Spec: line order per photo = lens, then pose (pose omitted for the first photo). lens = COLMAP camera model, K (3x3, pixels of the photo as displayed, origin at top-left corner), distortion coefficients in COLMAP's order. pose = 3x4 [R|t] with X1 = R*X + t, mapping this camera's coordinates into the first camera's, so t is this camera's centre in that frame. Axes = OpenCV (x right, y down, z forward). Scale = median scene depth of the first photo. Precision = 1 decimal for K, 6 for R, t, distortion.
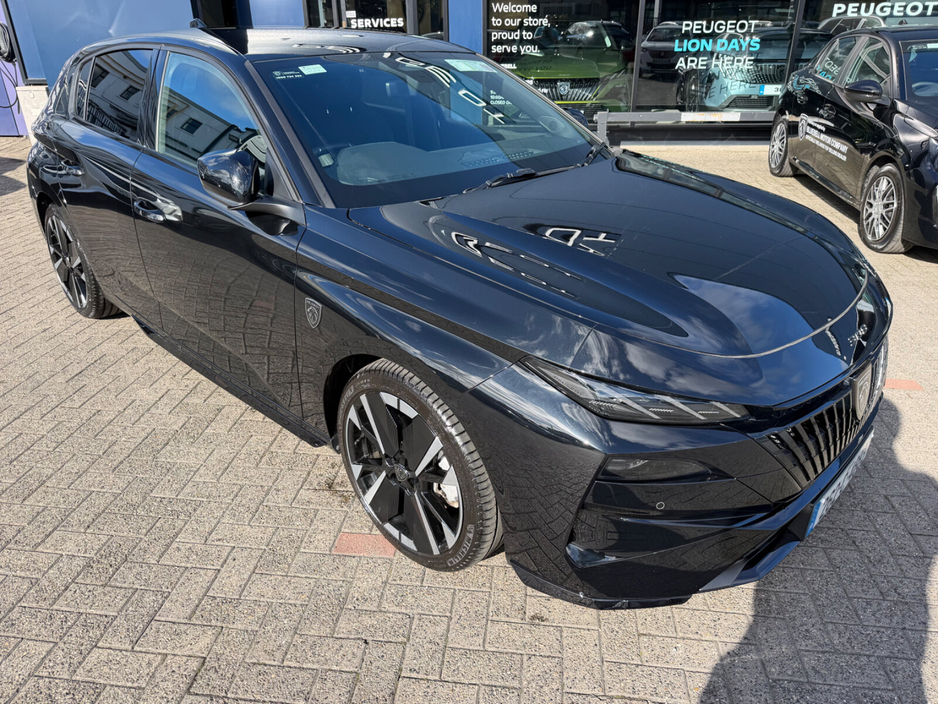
lens RADIAL K [[683.7, 0, 490.2], [0, 683.7, 367.1], [0, 0, 1]] dist [-0.009194, -0.006999]
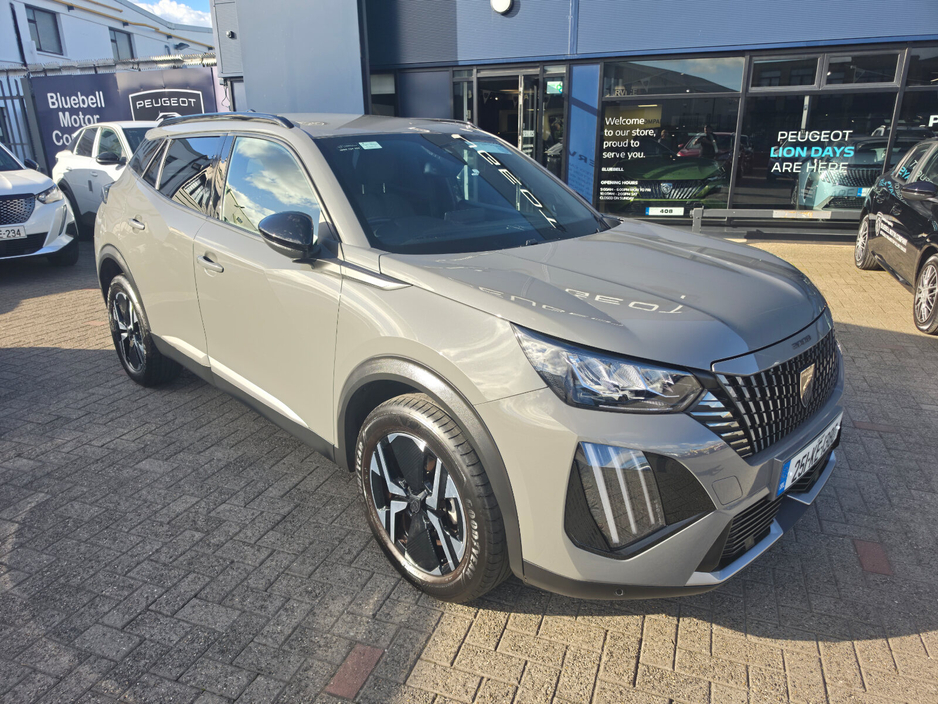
lens RADIAL K [[676.3, 0, 473.3], [0, 676.3, 361.6], [0, 0, 1]] dist [0.006174, -0.022720]
pose [[0.971040, 0.073333, -0.227386, 0.077600], [-0.104919, 0.985937, -0.130081, 0.055502], [0.214649, 0.150170, 0.965078, -0.109819]]
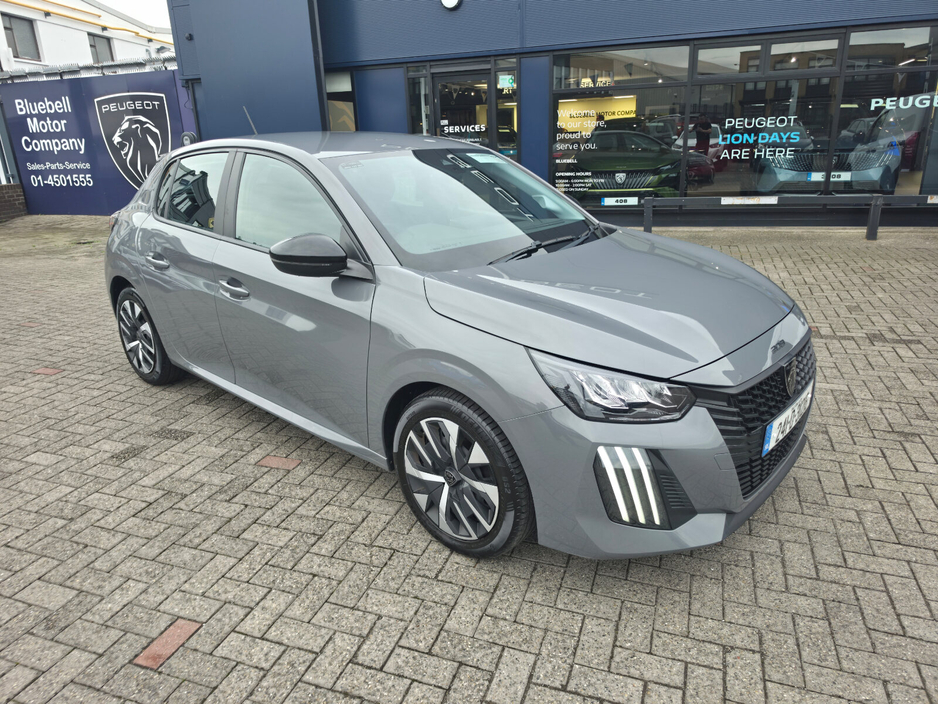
lens RADIAL K [[683.7, 0, 479.4], [0, 683.7, 353.7], [0, 0, 1]] dist [-0.009194, -0.006999]
pose [[0.972251, 0.047898, -0.228983, 0.163164], [-0.080821, 0.987319, -0.136638, 0.055937], [0.219534, 0.151353, 0.963793, -0.104355]]
